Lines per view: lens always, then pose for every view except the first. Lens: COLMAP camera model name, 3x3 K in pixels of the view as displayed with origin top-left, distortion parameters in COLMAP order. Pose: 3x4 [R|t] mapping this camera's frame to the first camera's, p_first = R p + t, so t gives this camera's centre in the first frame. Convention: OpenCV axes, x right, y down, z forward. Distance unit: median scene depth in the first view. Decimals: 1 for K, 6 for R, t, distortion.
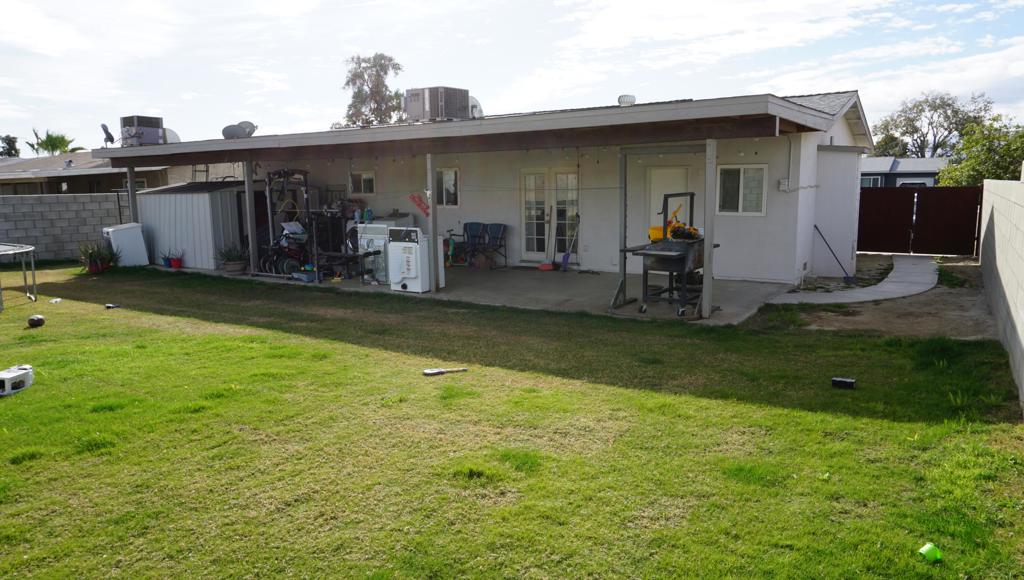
lens RADIAL K [[689.3, 0, 510.1], [0, 689.3, 303.7], [0, 0, 1]] dist [-0.045164, 0.036977]
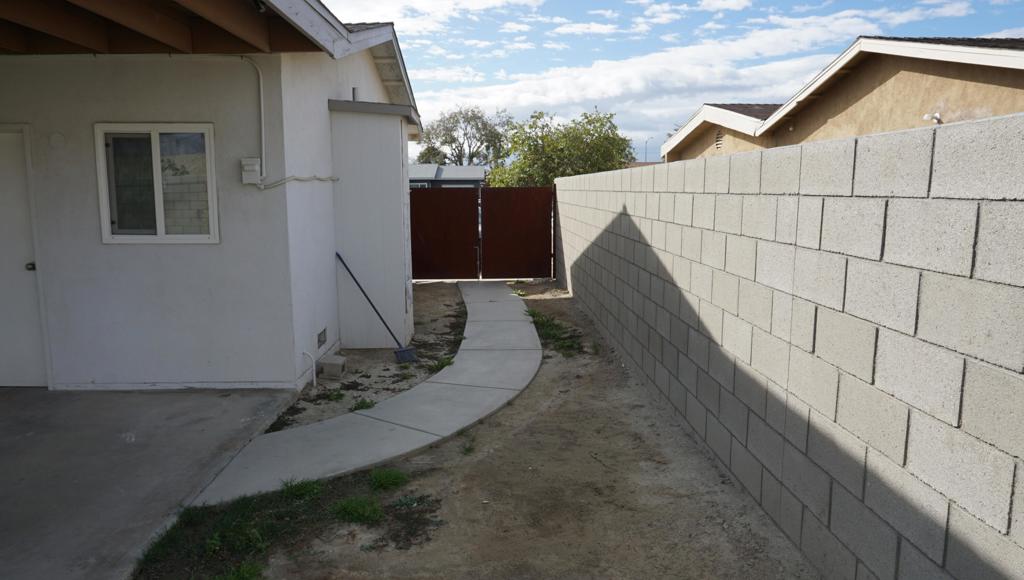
lens RADIAL K [[689.3, 0, 510.1], [0, 689.3, 303.7], [0, 0, 1]] dist [-0.045164, 0.036977]
pose [[0.818785, -0.076274, 0.569010, 0.049603], [0.081514, 0.996539, 0.016287, -0.014674], [-0.568283, 0.033047, 0.822169, 0.096929]]
